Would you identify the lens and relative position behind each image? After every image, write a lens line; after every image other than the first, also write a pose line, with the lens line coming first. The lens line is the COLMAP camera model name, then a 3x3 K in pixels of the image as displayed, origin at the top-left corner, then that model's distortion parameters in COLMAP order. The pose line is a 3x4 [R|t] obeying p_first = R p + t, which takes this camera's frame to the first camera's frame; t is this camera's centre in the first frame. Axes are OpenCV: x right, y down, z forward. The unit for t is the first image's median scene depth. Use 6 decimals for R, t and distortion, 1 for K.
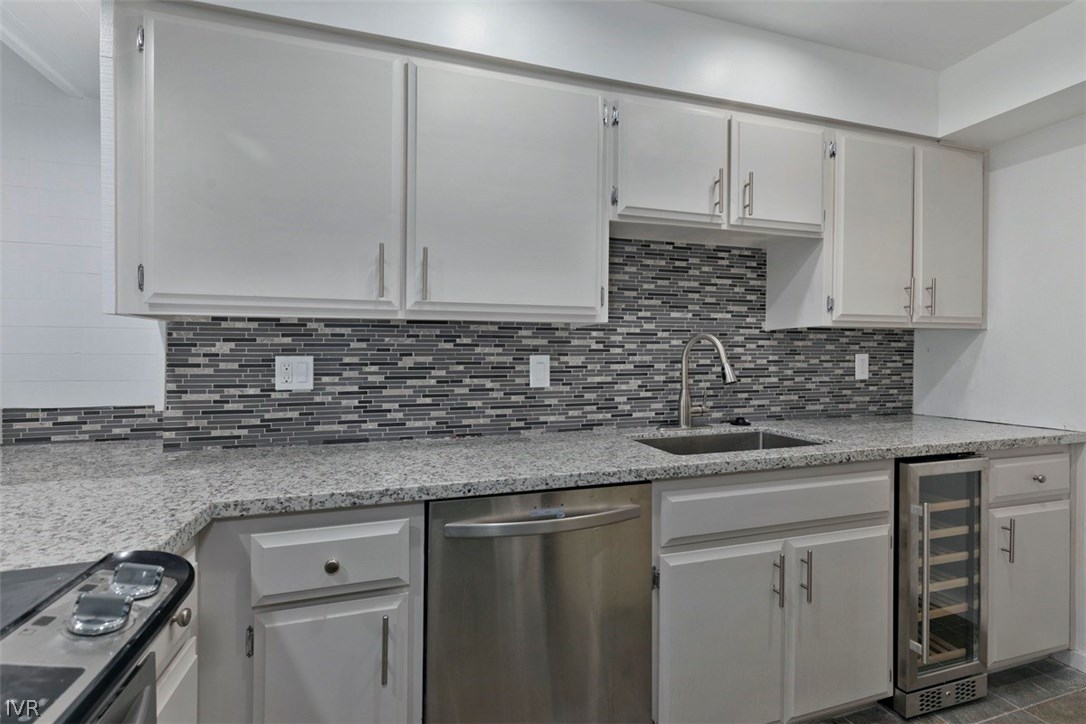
lens RADIAL K [[492.3, 0, 543.5], [0, 492.3, 366.8], [0, 0, 1]] dist [0.004084, -0.000070]
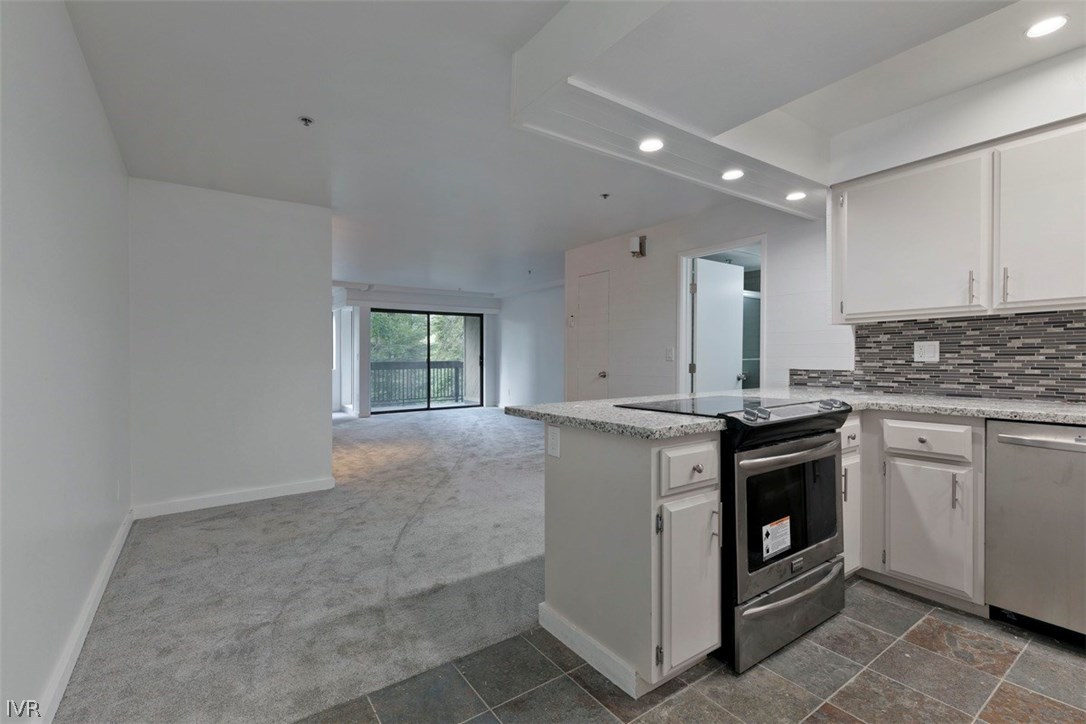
lens RADIAL K [[492.3, 0, 543.3], [0, 492.3, 348.0], [0, 0, 1]] dist [0.004084, -0.000070]
pose [[0.309170, -0.019839, -0.950800, 0.654214], [-0.011067, 0.999640, -0.024457, 0.053939], [0.950942, 0.018083, 0.308839, -0.717953]]
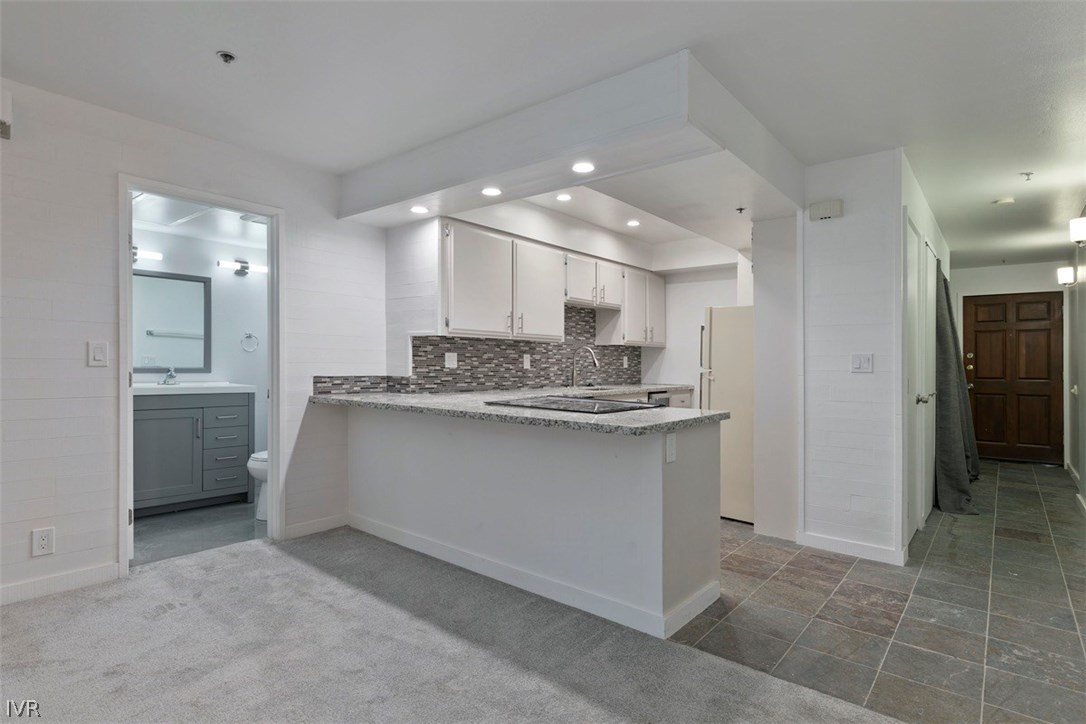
lens RADIAL K [[552.1, 0, 546.4], [0, 552.1, 360.3], [0, 0, 1]] dist [-0.012433, 0.000283]
pose [[0.837520, 0.013397, 0.546242, -1.456866], [-0.002393, 0.999780, -0.020852, 0.061903], [-0.546401, 0.016157, 0.837368, -1.292038]]
